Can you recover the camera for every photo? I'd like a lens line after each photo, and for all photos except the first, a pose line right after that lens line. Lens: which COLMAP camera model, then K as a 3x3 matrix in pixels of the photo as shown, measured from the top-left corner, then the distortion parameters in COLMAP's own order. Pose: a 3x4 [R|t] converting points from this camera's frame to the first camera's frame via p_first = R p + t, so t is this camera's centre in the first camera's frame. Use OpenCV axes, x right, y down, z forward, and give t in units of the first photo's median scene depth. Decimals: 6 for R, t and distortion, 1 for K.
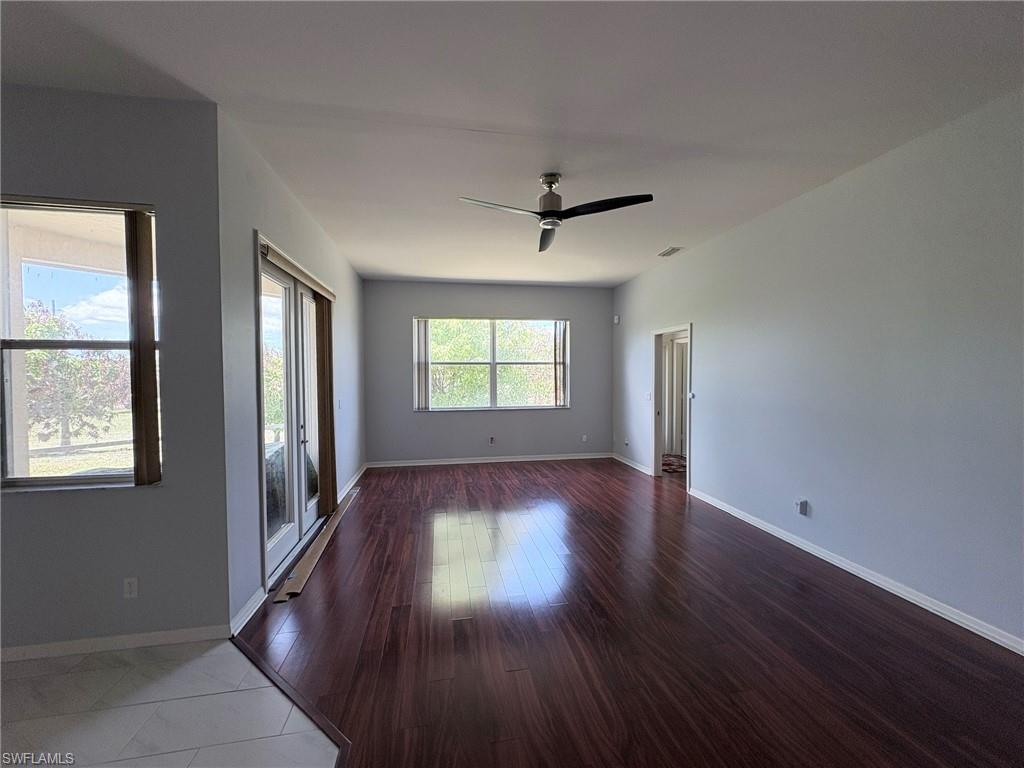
lens RADIAL K [[407.8, 0, 512.1], [0, 407.8, 389.8], [0, 0, 1]] dist [-0.001180, 0.000590]
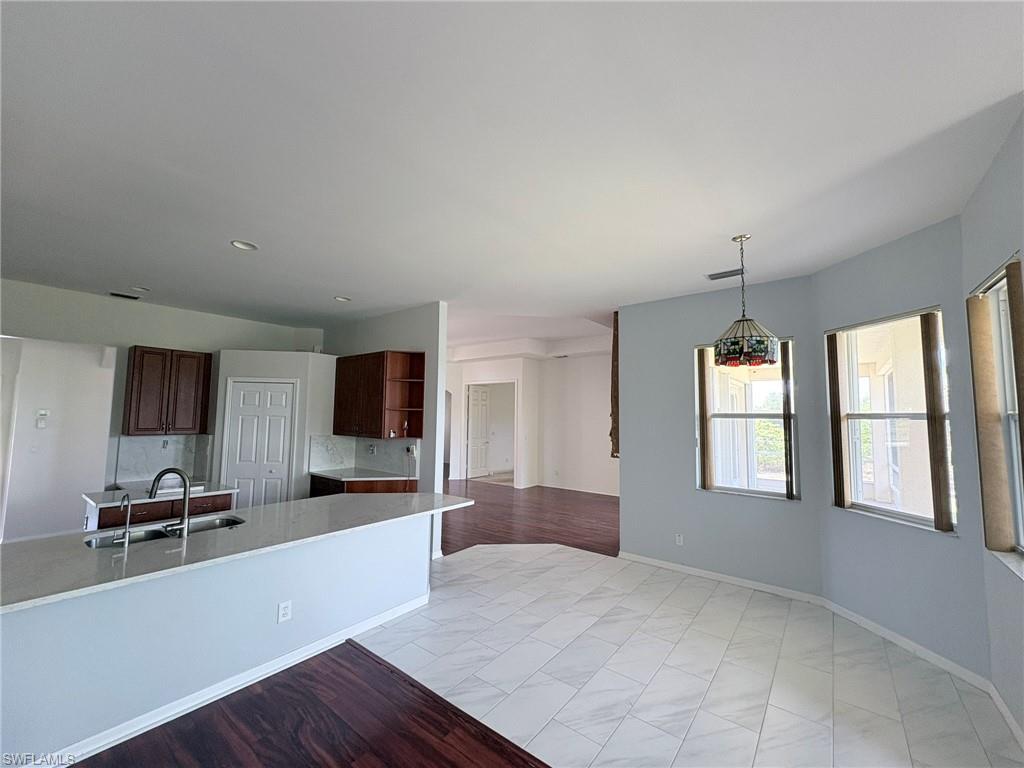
lens RADIAL K [[407.8, 0, 510.6], [0, 407.8, 382.8], [0, 0, 1]] dist [-0.001180, 0.000590]
pose [[-0.757029, -0.055015, -0.651061, 0.194973], [-0.030642, 0.998342, -0.048732, -0.041442], [0.652662, -0.016941, -0.757459, 0.404583]]
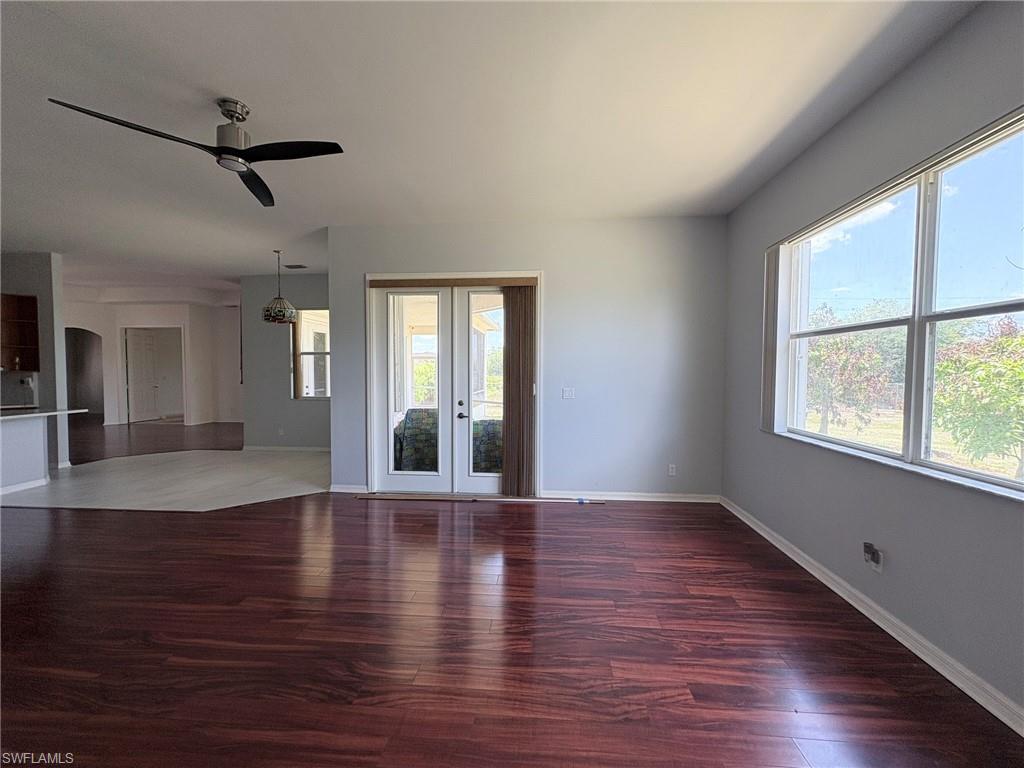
lens RADIAL K [[407.8, 0, 510.8], [0, 407.8, 381.0], [0, 0, 1]] dist [-0.001180, 0.000590]
pose [[-0.265031, 0.035314, -0.963593, 0.401089], [-0.033244, 0.998400, 0.045733, -0.024612], [0.963667, 0.044154, -0.263433, 0.938660]]
